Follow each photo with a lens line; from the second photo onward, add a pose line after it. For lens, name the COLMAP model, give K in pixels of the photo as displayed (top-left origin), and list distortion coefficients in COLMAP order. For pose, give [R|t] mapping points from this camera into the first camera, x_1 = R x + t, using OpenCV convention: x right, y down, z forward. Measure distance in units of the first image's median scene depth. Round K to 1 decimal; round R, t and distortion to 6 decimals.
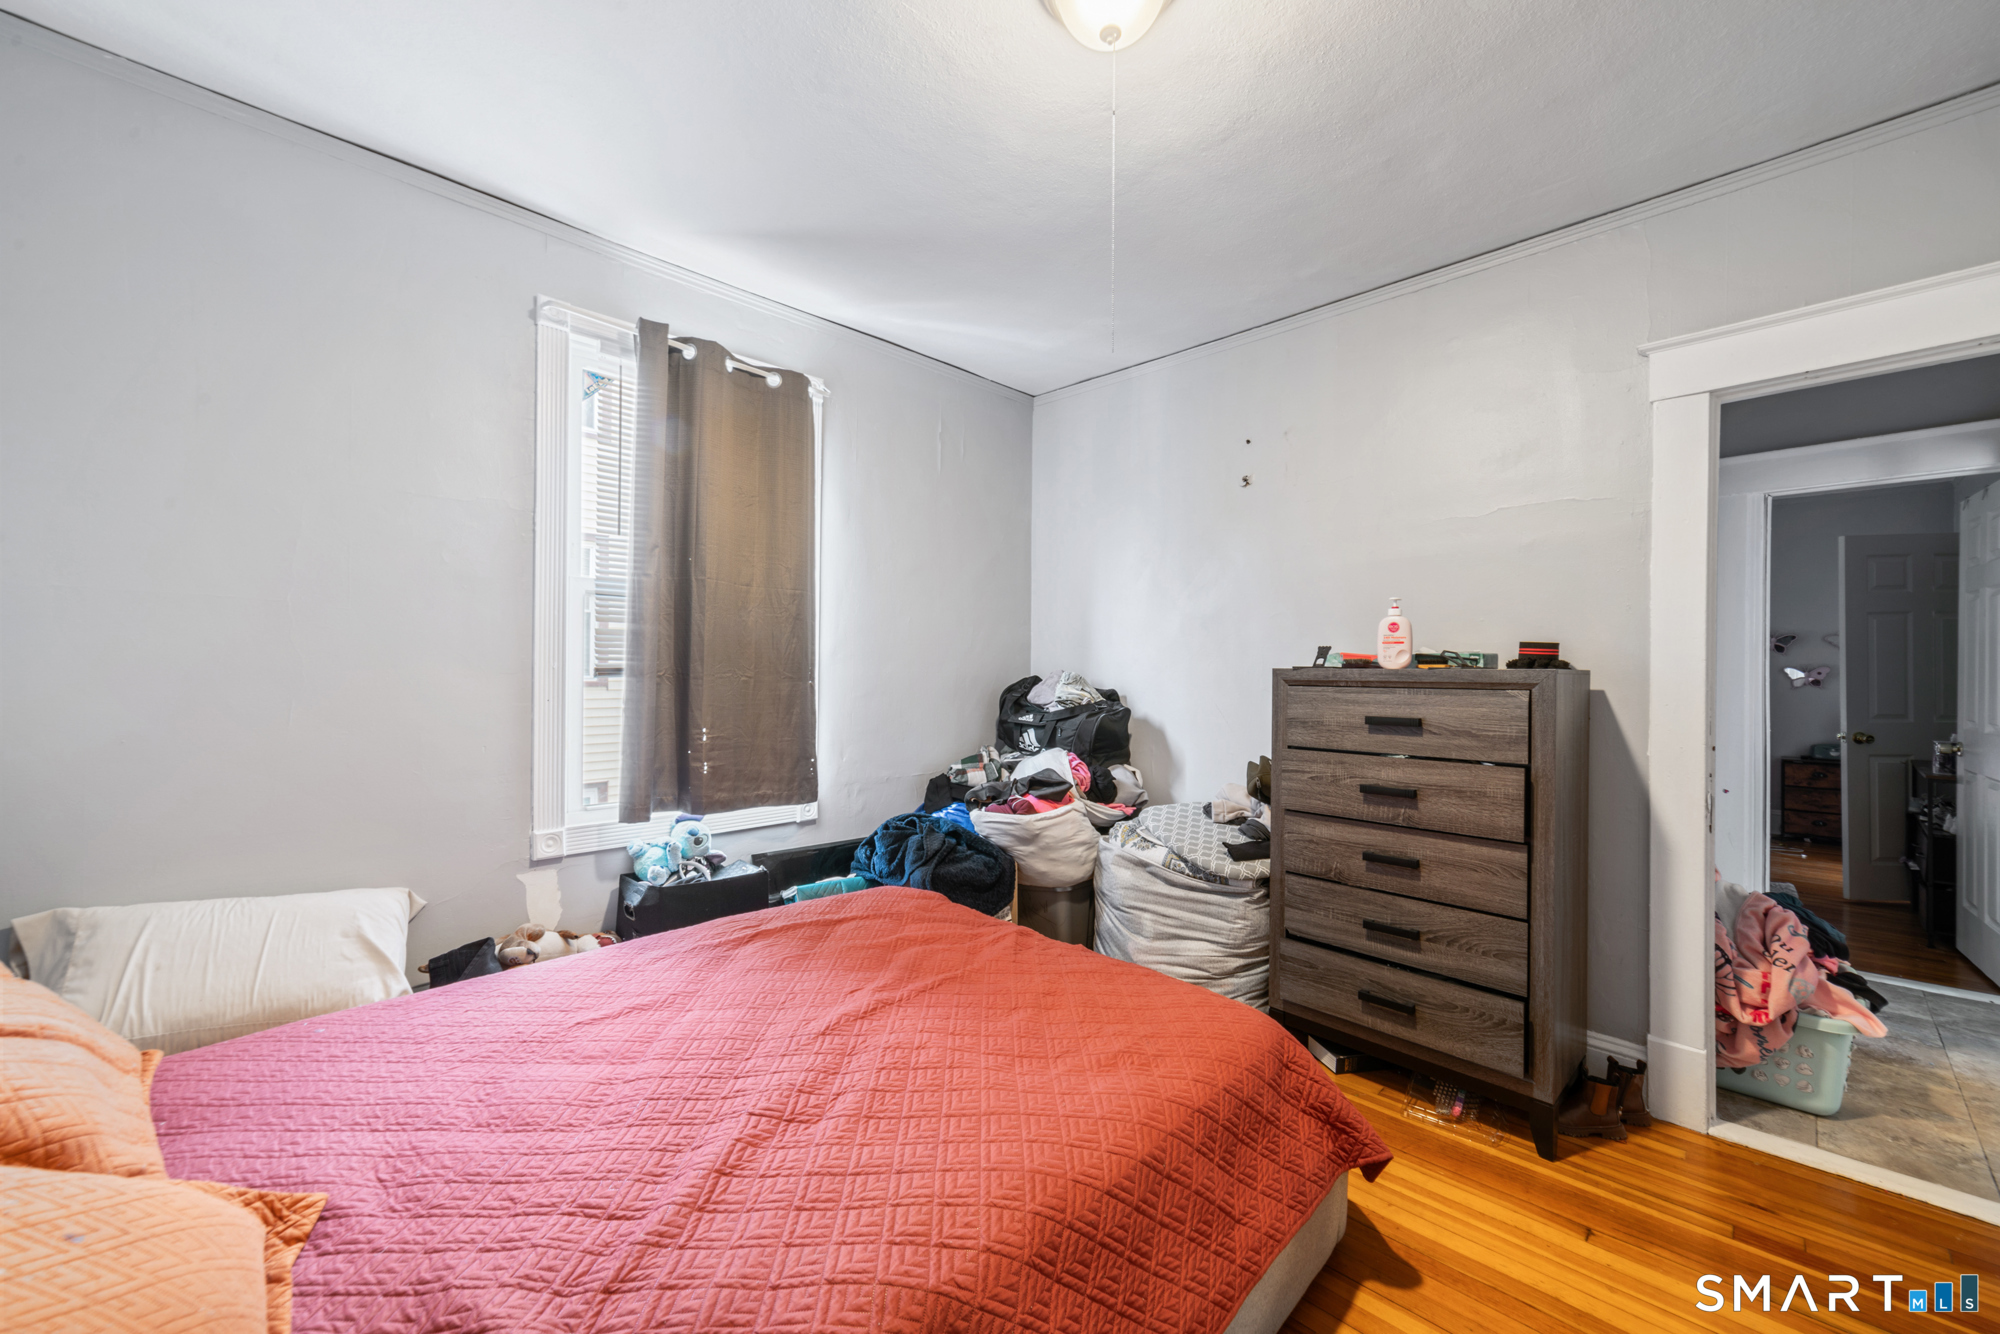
lens RADIAL K [[761.6, 0, 1009.9], [0, 761.6, 663.7], [0, 0, 1]] dist [-0.001030, -0.000083]
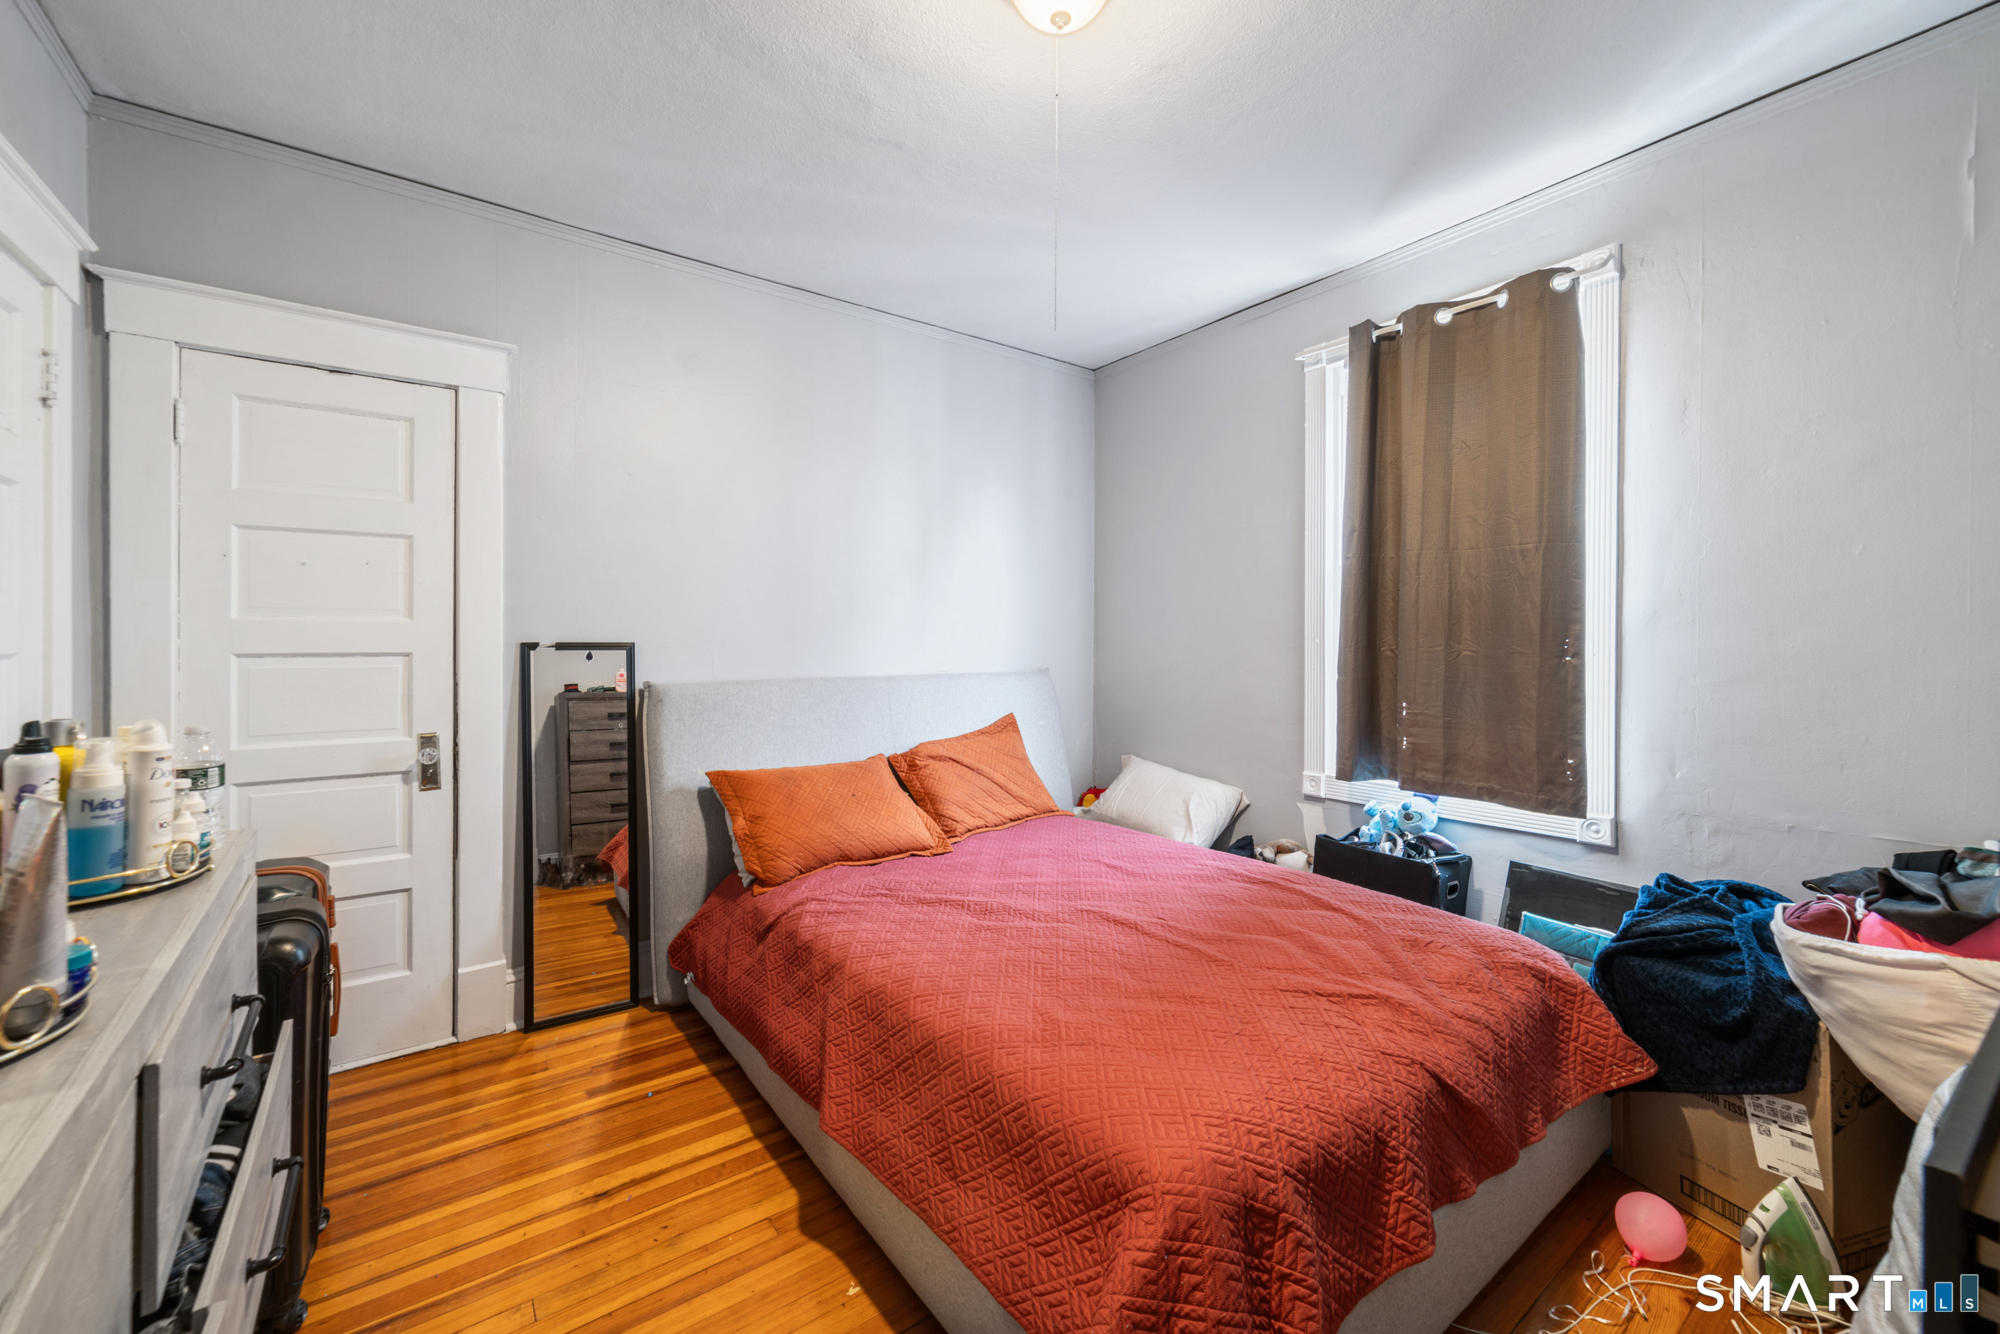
lens RADIAL K [[781.8, 0, 1001.2], [0, 781.8, 642.0], [0, 0, 1]] dist [-0.001494, 0.000169]
pose [[-0.138895, -0.011852, -0.990236, 0.702344], [0.004950, 0.999908, -0.012662, 0.016439], [0.990295, -0.006661, -0.138823, 0.643648]]
